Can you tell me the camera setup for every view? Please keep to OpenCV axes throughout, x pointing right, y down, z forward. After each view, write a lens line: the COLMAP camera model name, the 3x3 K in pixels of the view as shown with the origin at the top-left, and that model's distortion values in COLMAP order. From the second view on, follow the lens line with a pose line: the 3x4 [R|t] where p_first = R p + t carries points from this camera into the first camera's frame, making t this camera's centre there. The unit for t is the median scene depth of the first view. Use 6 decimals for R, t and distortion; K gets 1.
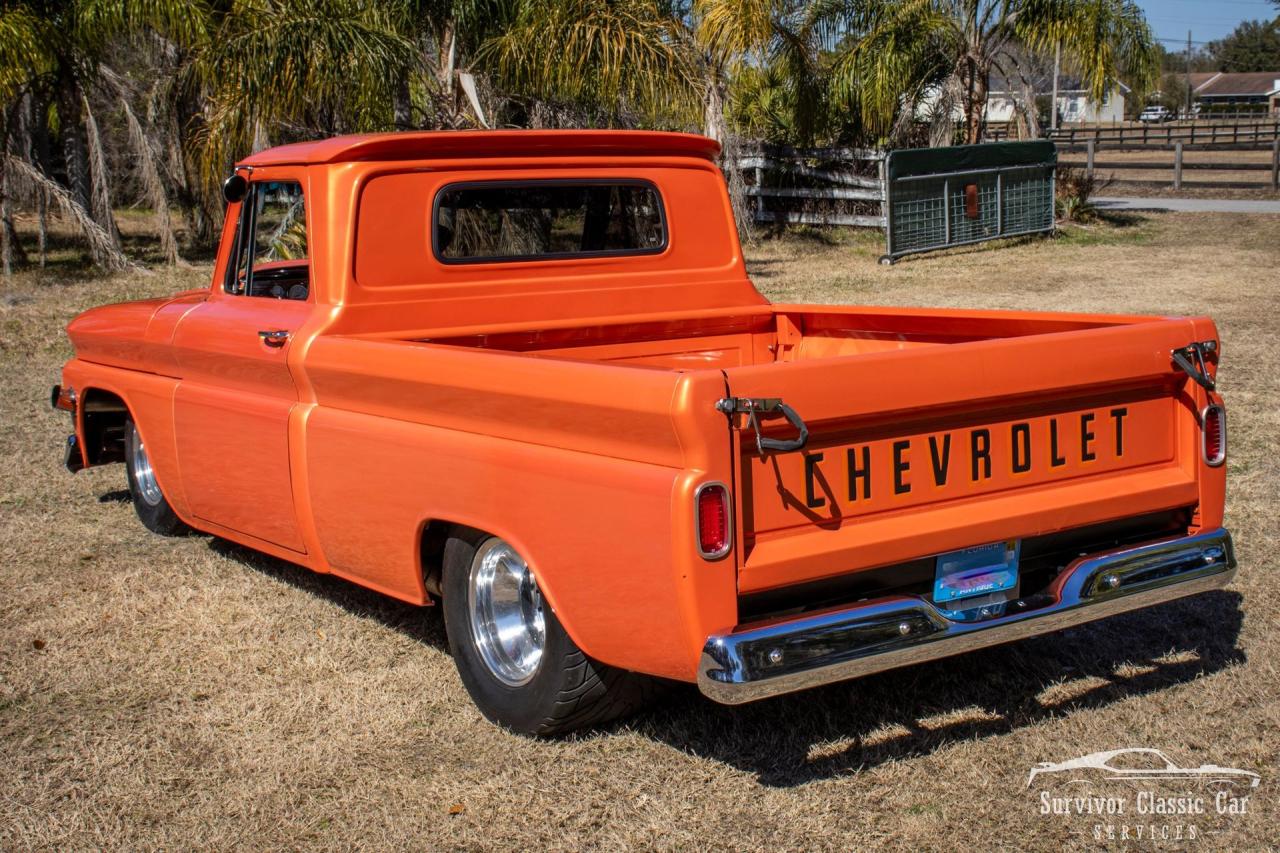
lens RADIAL K [[1751.4, 0, 640.0], [0, 1751.4, 426.5], [0, 0, 1]] dist [0.043751, 0.029261]
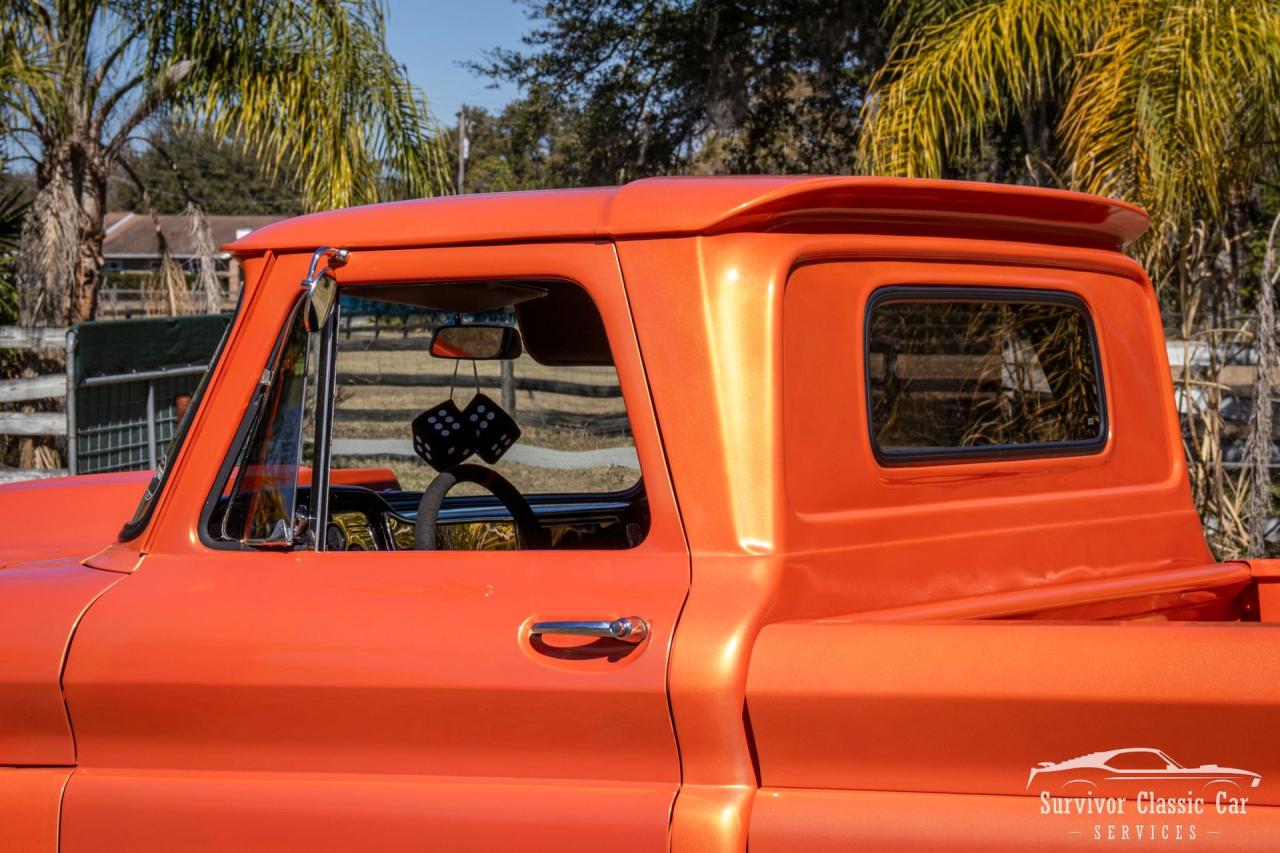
lens RADIAL K [[3592.2, 0, 640.0], [0, 3592.2, 426.5], [0, 0, 1]] dist [0.396973, 0.021008]
pose [[0.899163, 0.002492, 0.437607, -0.670680], [0.057253, 0.990719, -0.123281, 0.008956], [-0.433853, 0.135904, 0.890675, 0.240614]]
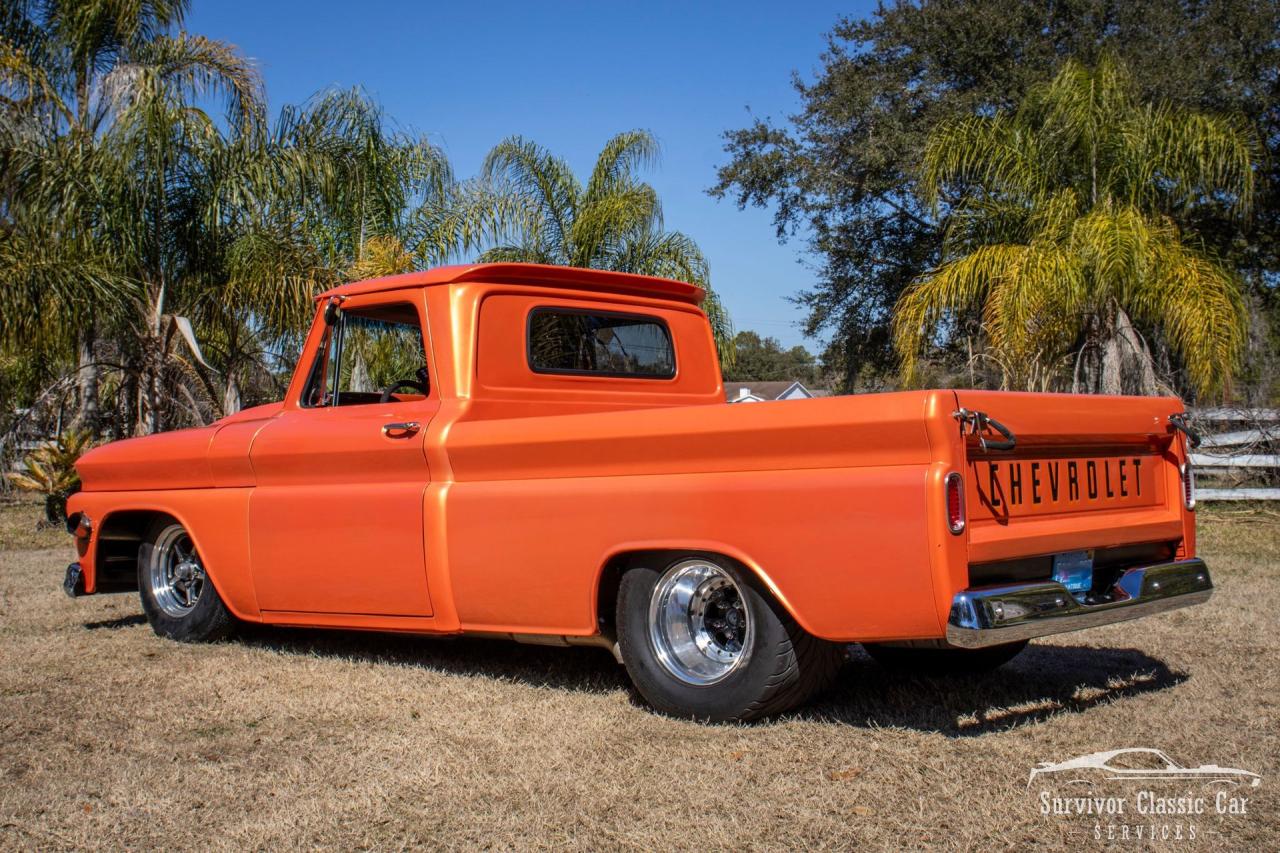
lens RADIAL K [[1684.1, 0, 574.7], [0, 1684.1, 432.3], [0, 0, 1]] dist [0.023161, 0.022280]
pose [[0.970846, 0.008750, 0.239545, -0.420302], [0.030825, 0.986479, -0.160965, 0.154260], [-0.237715, 0.163656, 0.957449, -0.104176]]
